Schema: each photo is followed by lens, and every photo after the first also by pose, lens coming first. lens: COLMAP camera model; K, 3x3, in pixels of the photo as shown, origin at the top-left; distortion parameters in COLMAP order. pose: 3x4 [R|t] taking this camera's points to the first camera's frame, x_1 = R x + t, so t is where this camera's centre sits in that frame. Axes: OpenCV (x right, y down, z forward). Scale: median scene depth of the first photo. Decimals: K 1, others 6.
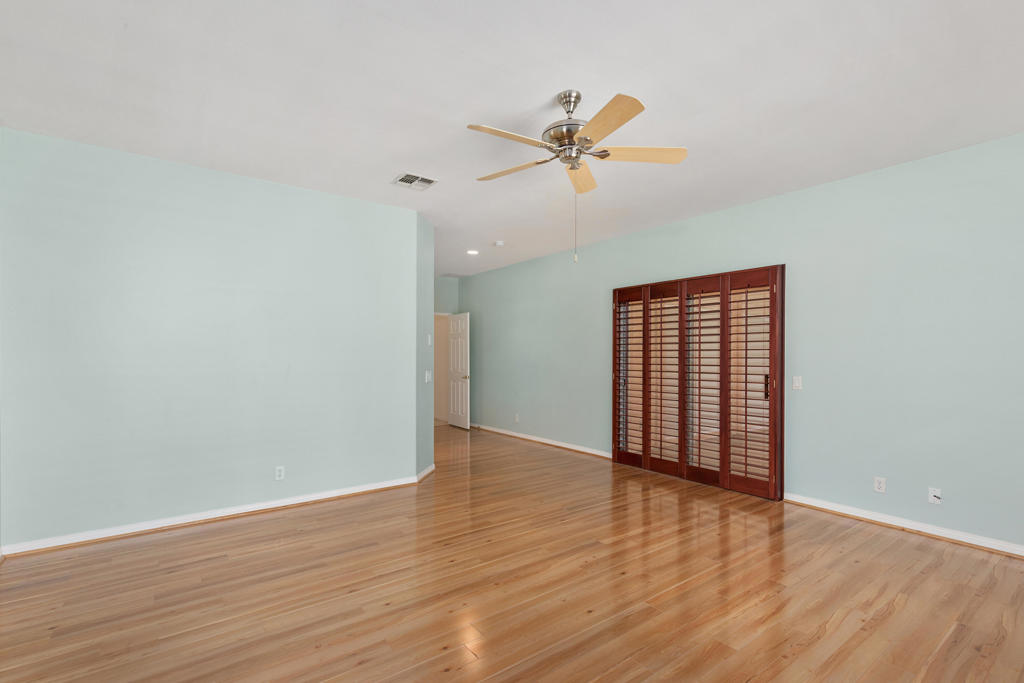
lens RADIAL K [[464.2, 0, 506.1], [0, 464.2, 357.9], [0, 0, 1]] dist [-0.003161, 0.000424]
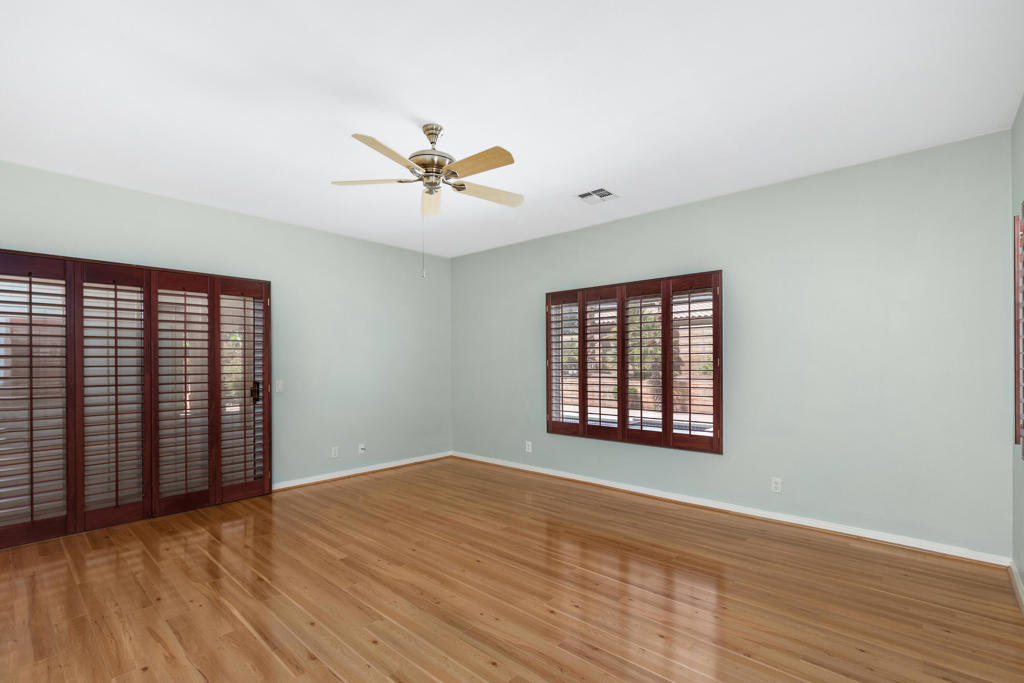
lens RADIAL K [[464.2, 0, 515.3], [0, 464.2, 359.7], [0, 0, 1]] dist [-0.003161, 0.000424]
pose [[-0.208564, 0.003498, 0.978002, -0.790191], [0.008564, 0.999962, -0.001750, -0.006919], [-0.977971, 0.008010, -0.208586, 0.834139]]
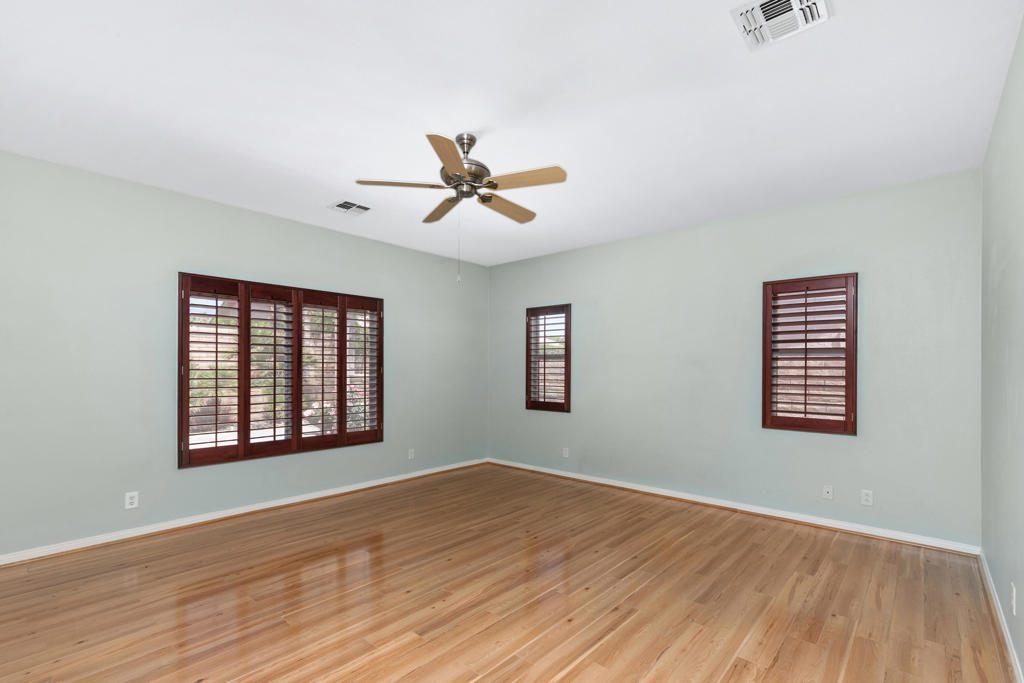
lens RADIAL K [[464.2, 0, 507.1], [0, 464.2, 367.0], [0, 0, 1]] dist [-0.003161, 0.000424]
pose [[-0.977958, -0.005678, -0.208723, 0.215529], [-0.005284, 0.999983, -0.002448, -0.007888], [0.208733, -0.001291, -0.977972, 1.687444]]
